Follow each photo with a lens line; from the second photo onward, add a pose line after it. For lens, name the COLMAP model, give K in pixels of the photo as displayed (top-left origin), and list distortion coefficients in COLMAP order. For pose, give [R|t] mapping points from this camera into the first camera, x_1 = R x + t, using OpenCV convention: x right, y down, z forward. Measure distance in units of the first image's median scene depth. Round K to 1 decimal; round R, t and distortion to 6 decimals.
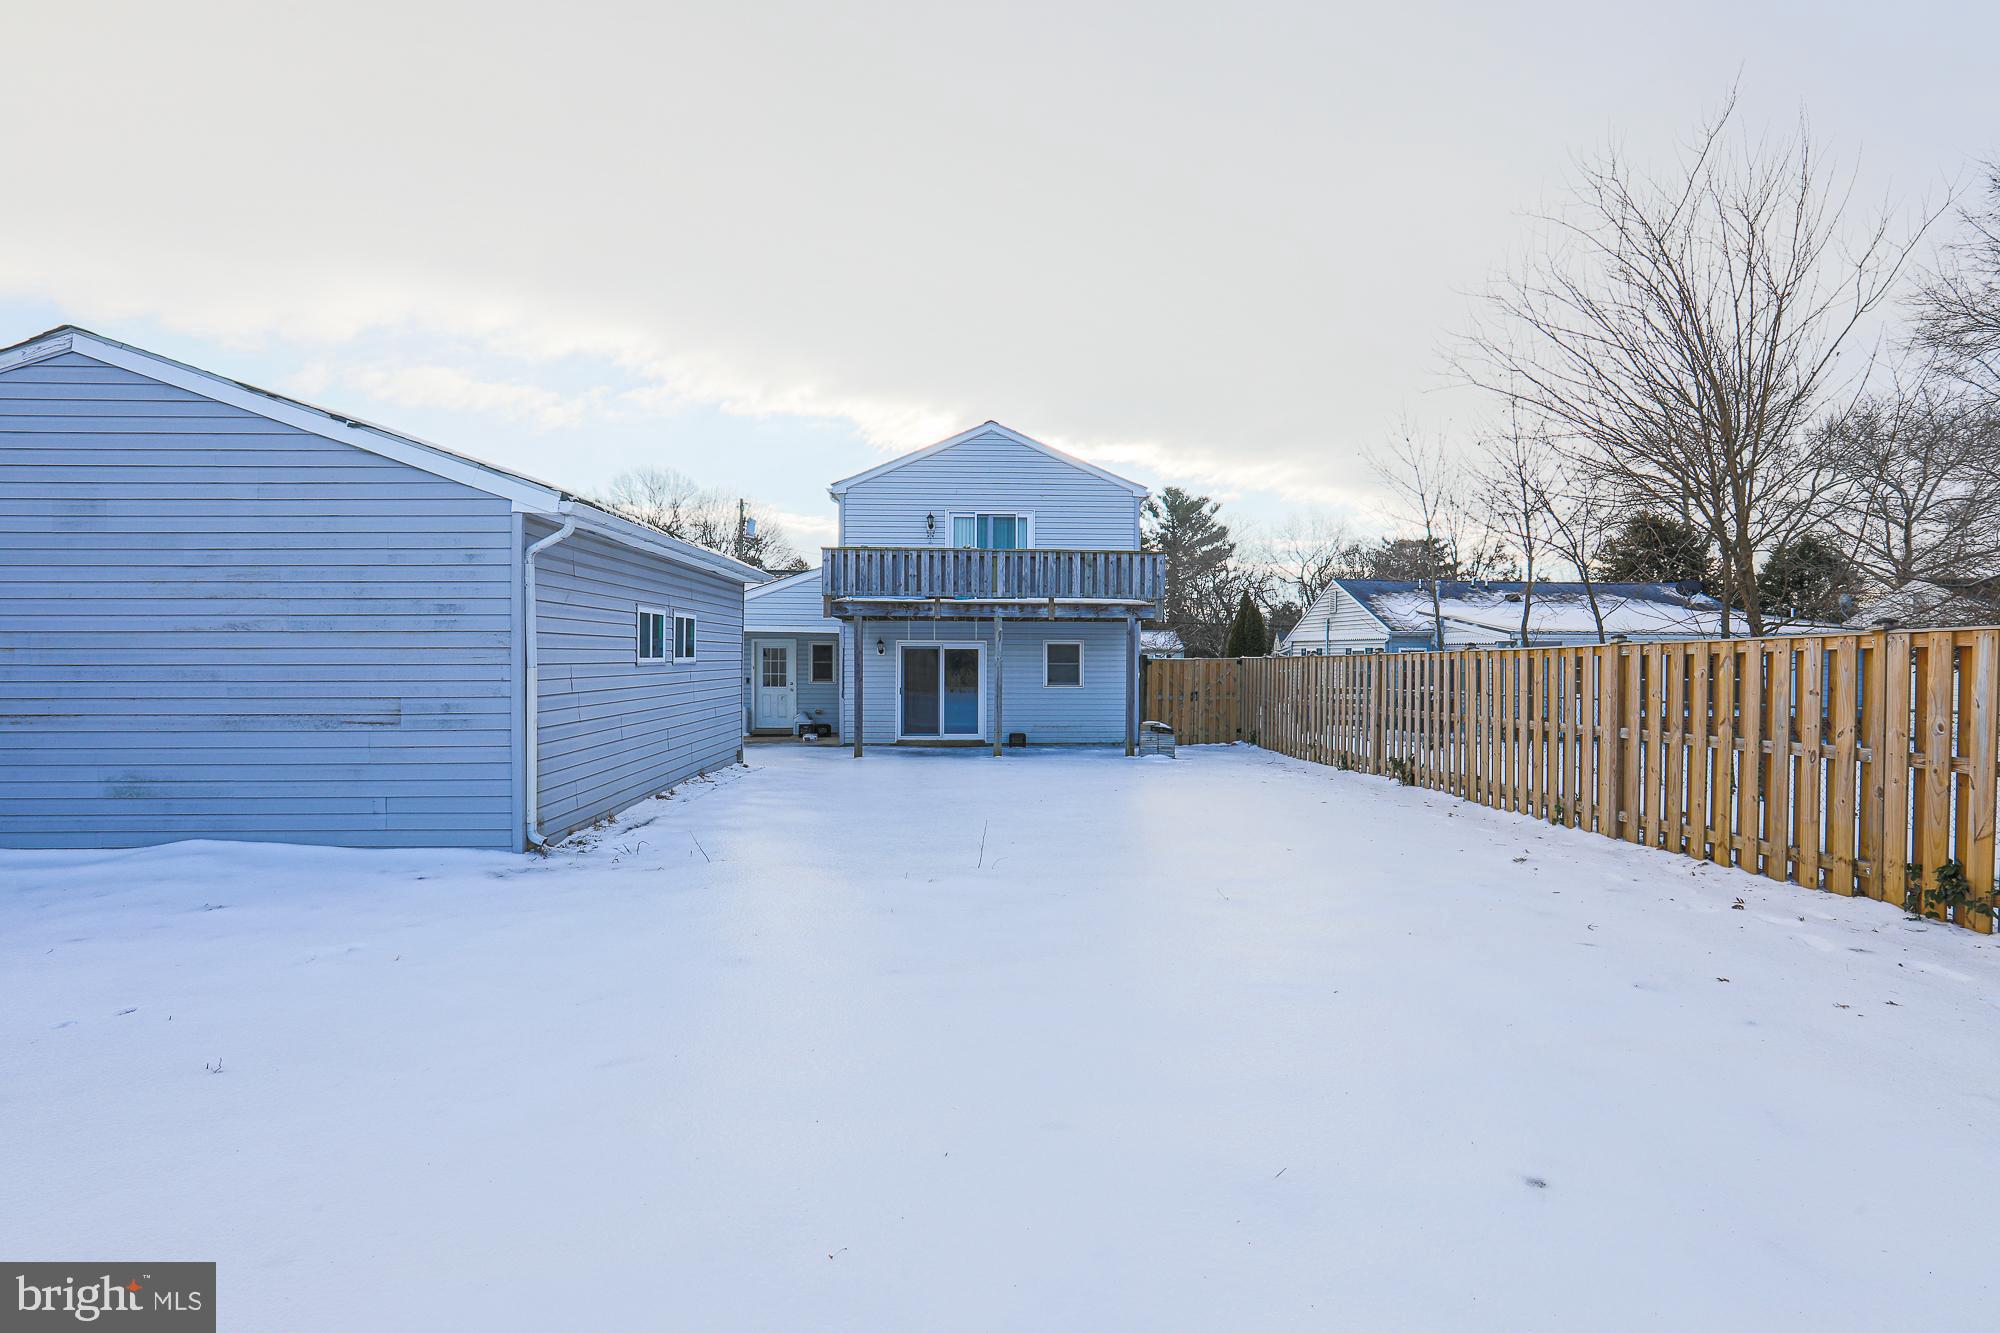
lens RADIAL K [[928.0, 0, 1000.4], [0, 928.0, 676.7], [0, 0, 1]] dist [-0.053988, 0.019858]
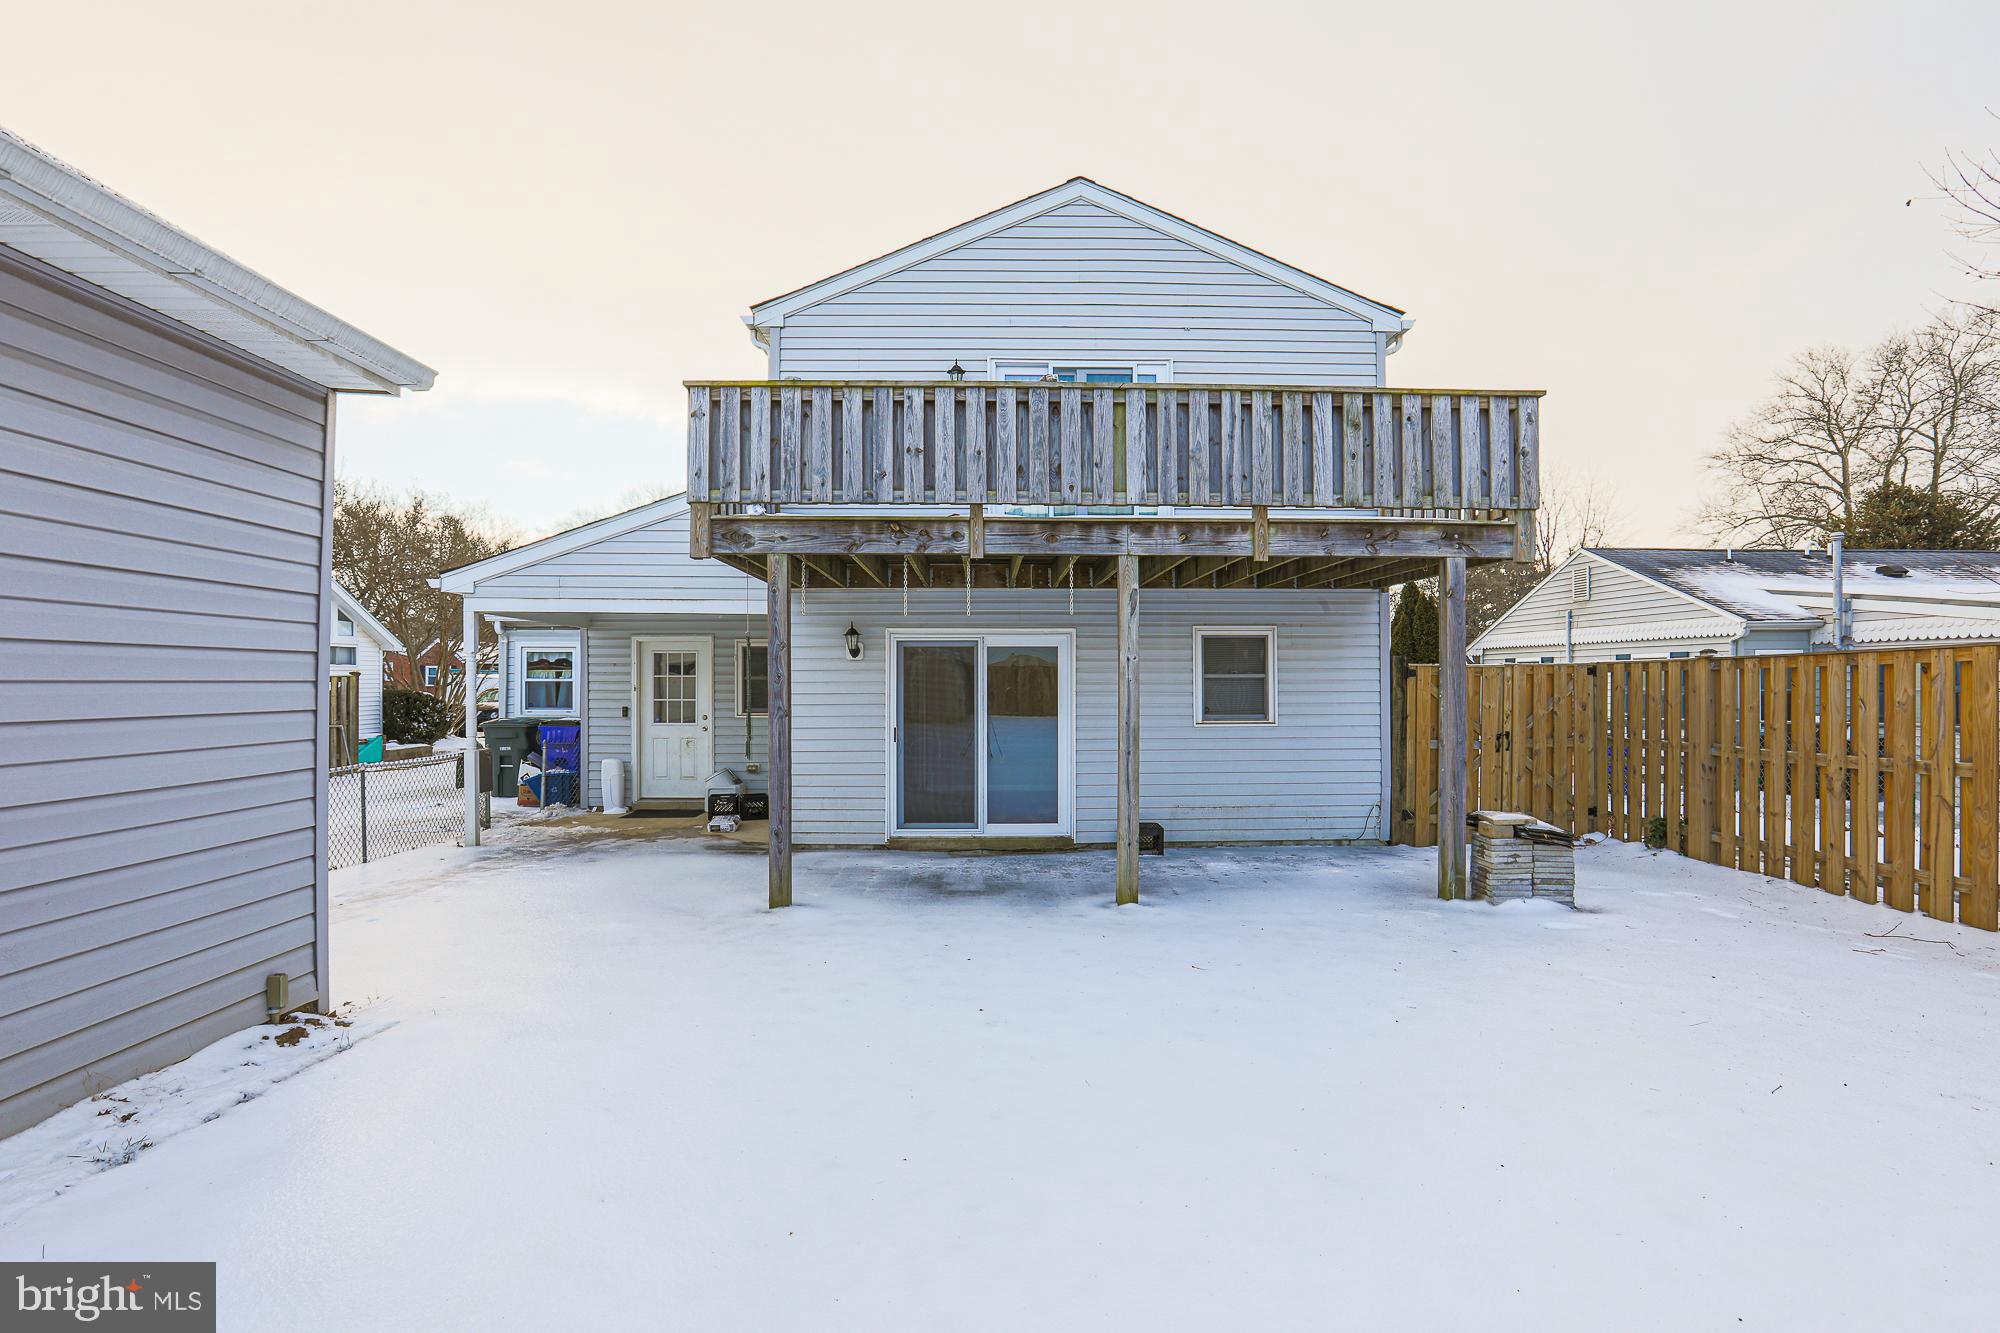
lens RADIAL K [[928.0, 0, 1000.4], [0, 928.0, 676.7], [0, 0, 1]] dist [-0.053988, 0.019858]
pose [[0.999615, -0.005777, -0.027131, -0.046719], [0.005045, 0.999624, -0.026953, -0.001585], [0.027277, 0.026806, 0.999268, 0.601435]]
